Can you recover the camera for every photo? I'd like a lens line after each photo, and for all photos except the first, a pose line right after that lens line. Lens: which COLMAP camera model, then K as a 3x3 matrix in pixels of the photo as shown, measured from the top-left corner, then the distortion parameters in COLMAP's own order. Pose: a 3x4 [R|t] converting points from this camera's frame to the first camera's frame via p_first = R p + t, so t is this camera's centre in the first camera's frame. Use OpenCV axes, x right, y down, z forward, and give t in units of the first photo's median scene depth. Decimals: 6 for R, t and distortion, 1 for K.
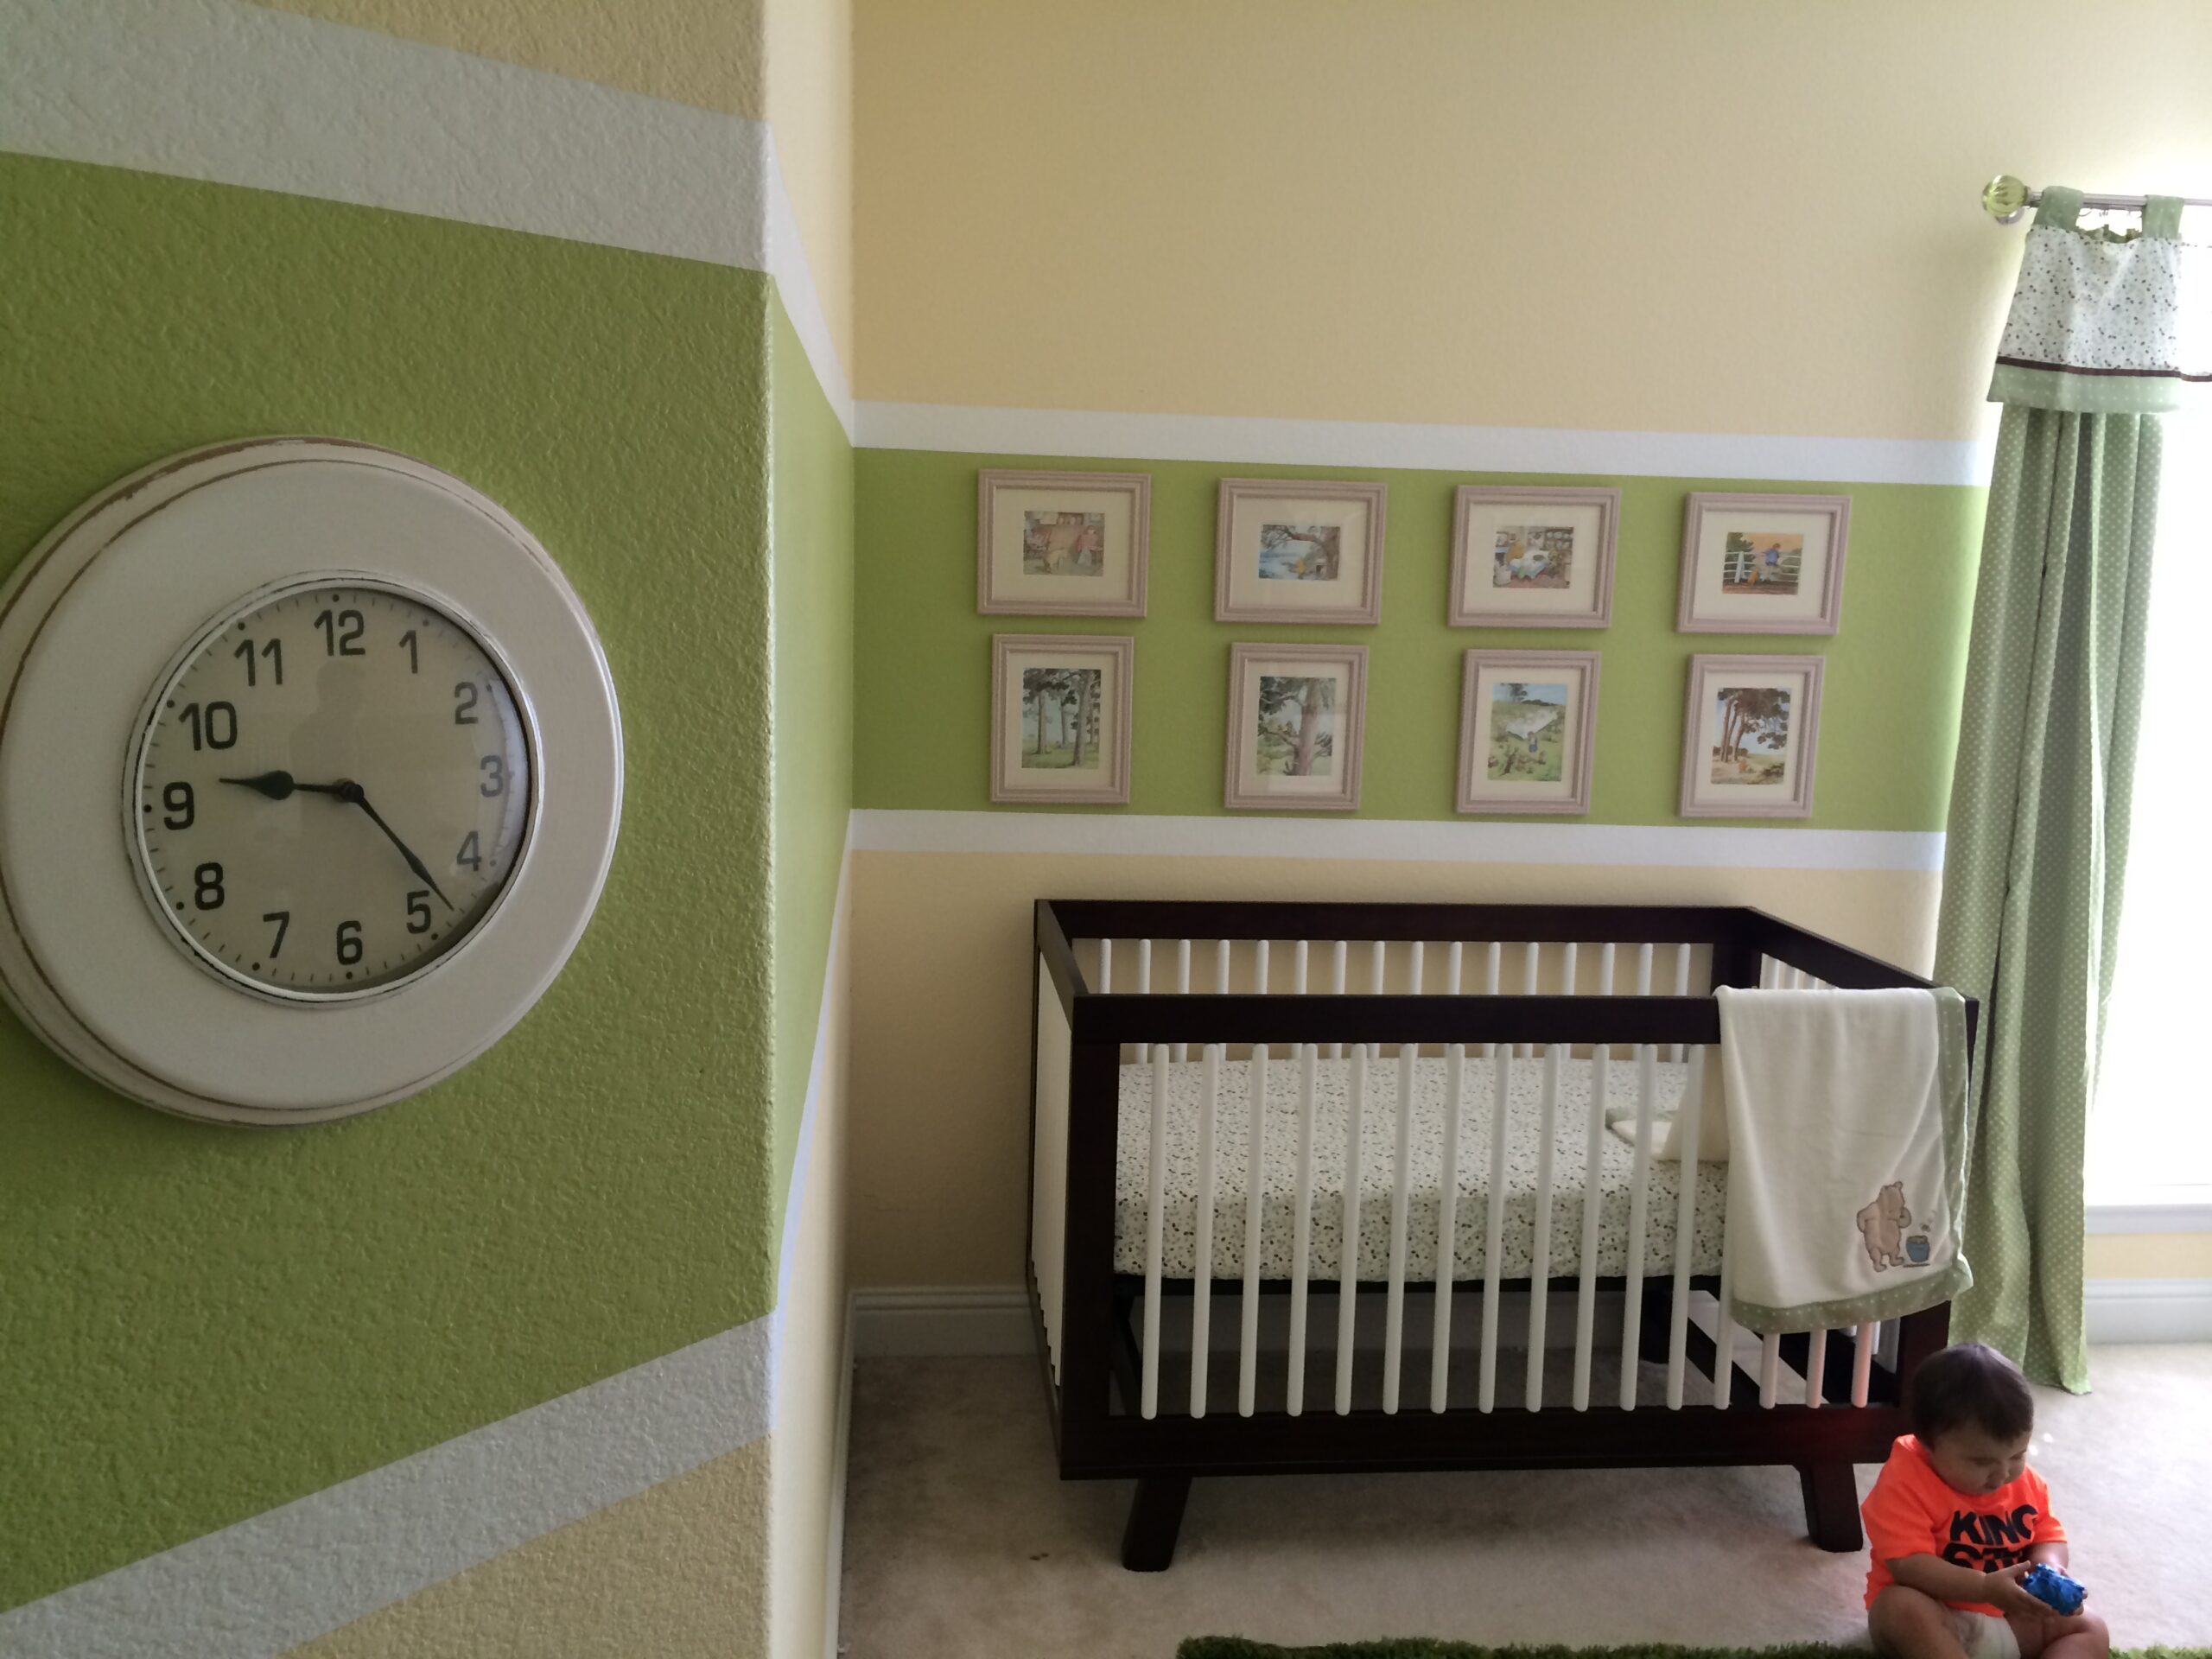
lens RADIAL K [[1885.9, 0, 1106.0], [0, 1885.9, 829.5], [0, 0, 1]] dist [0.057583, -0.013295]
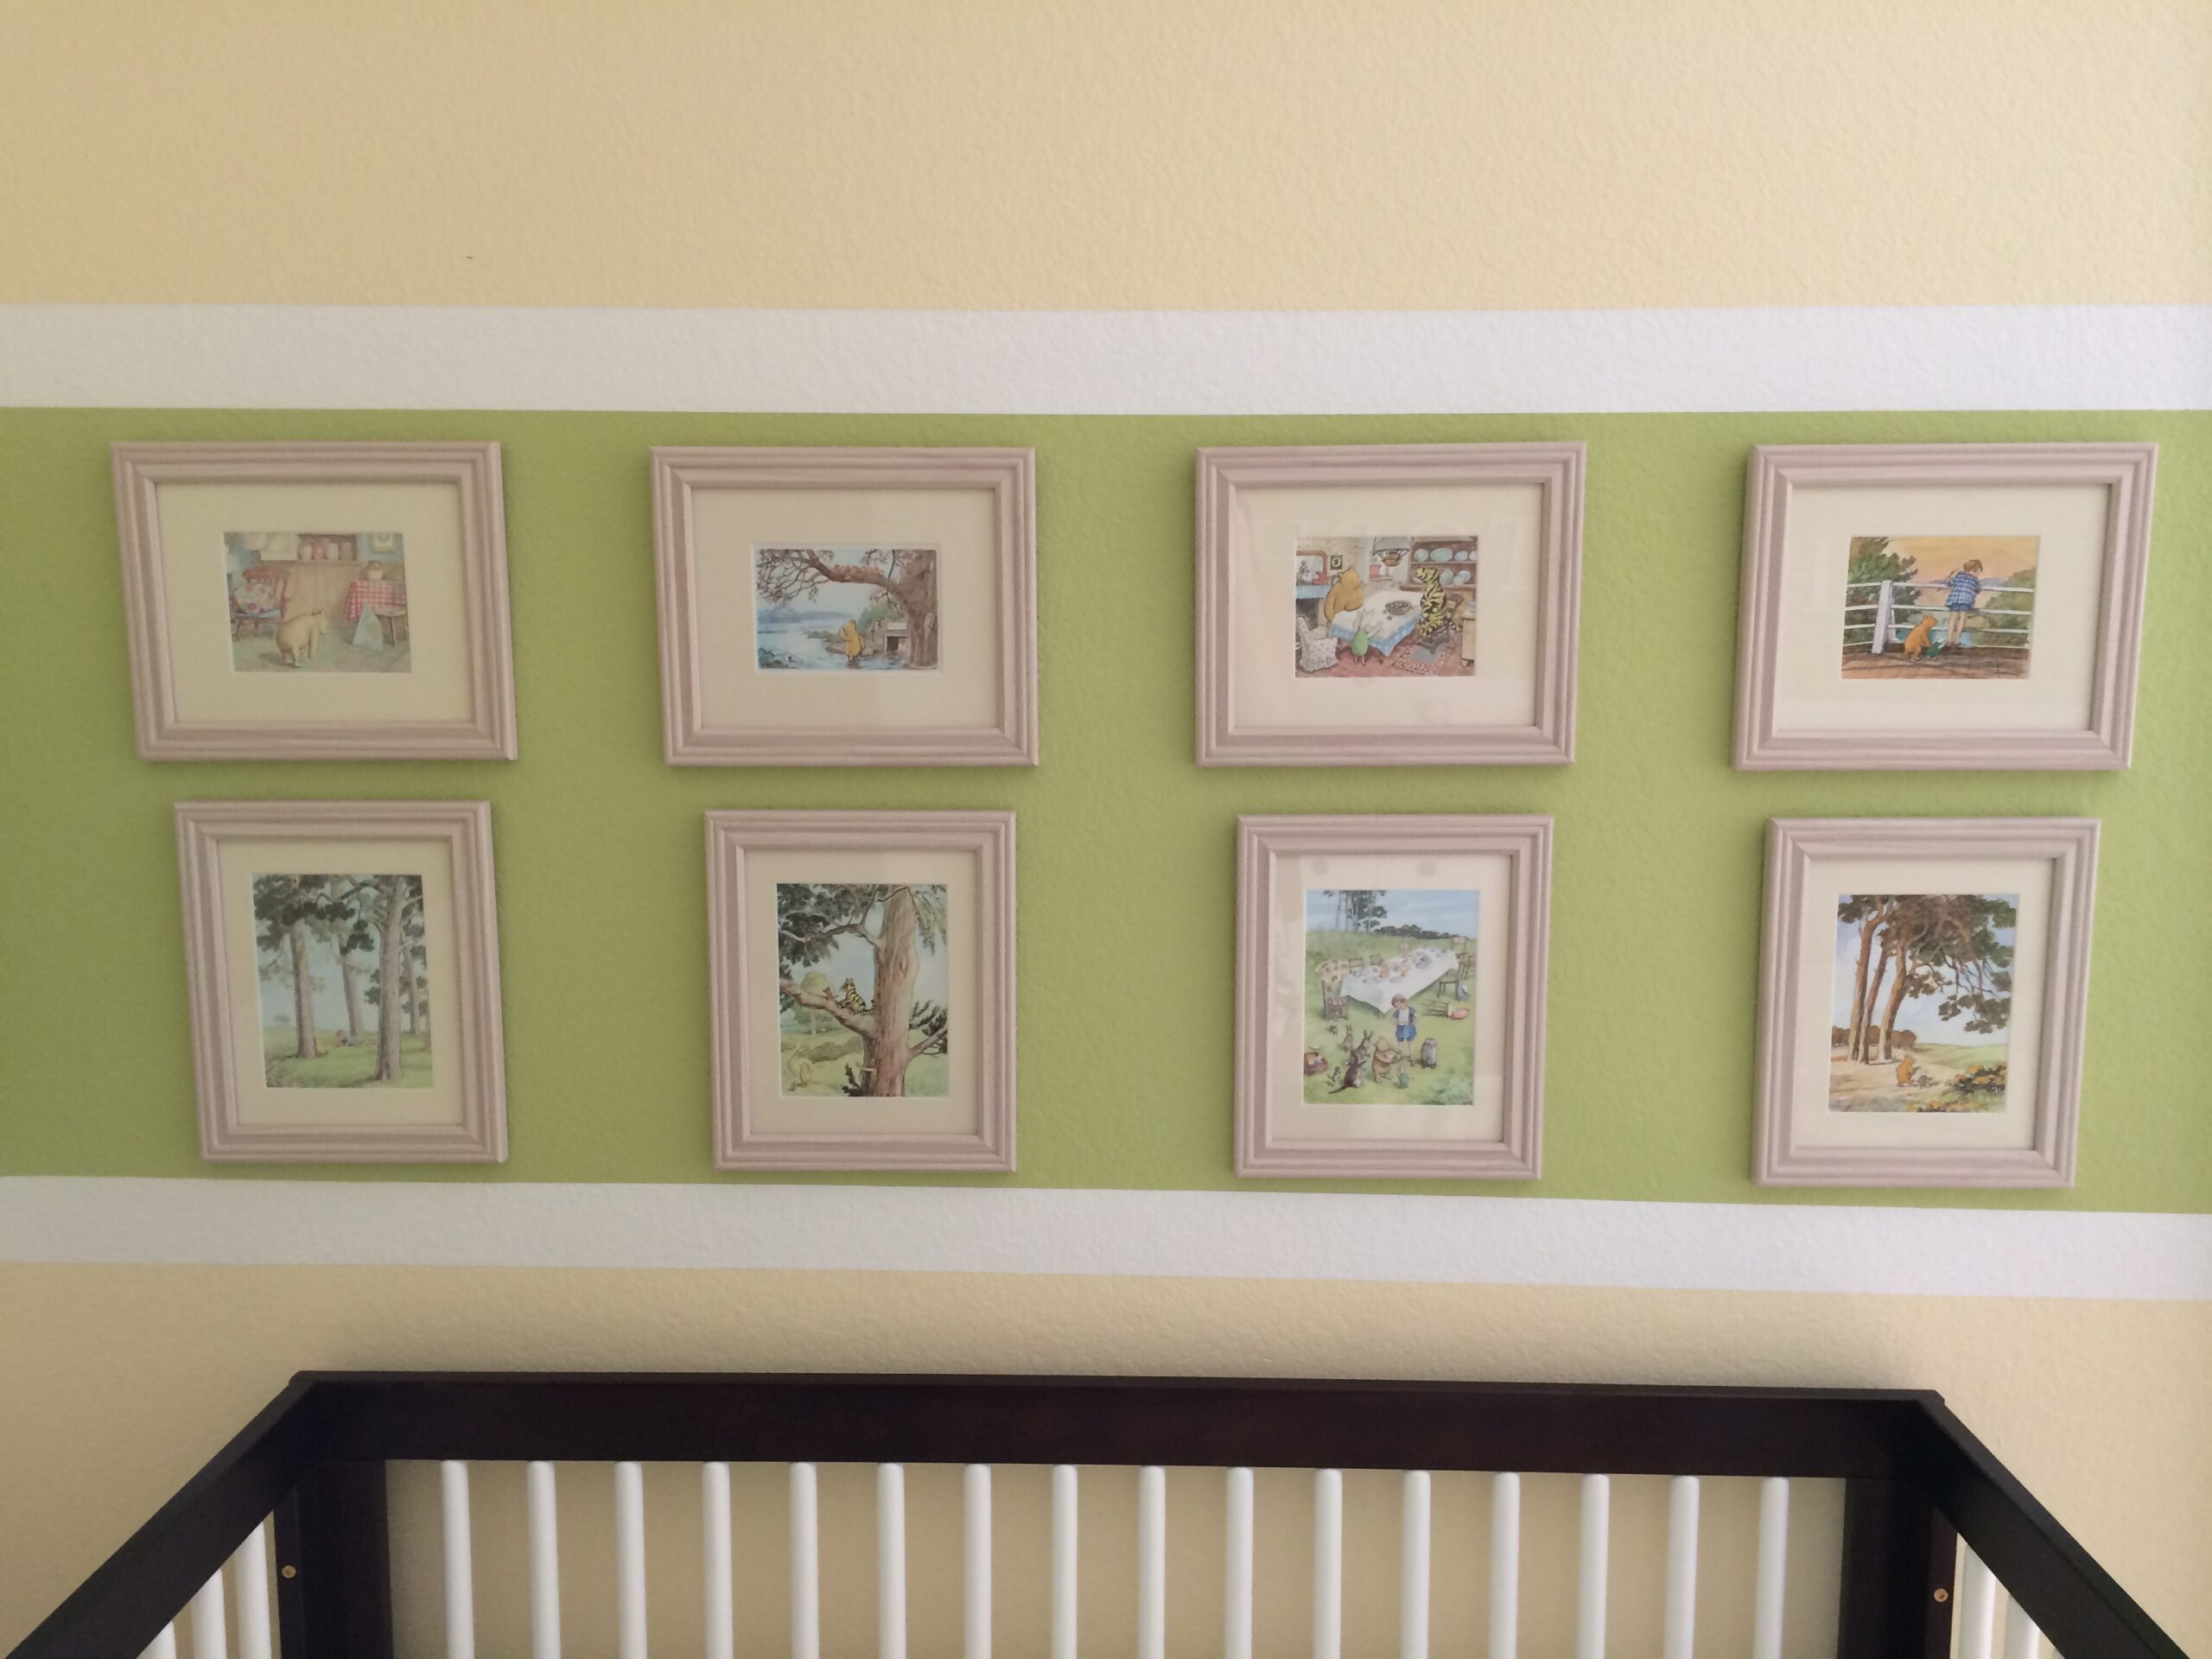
lens RADIAL K [[1885.9, 0, 1106.0], [0, 1885.9, 829.5], [0, 0, 1]] dist [0.057583, -0.013295]
pose [[0.990813, -0.010050, -0.134863, 0.219692], [0.007822, 0.999824, -0.017039, -0.085098], [0.135011, 0.015827, 0.990718, 0.557082]]
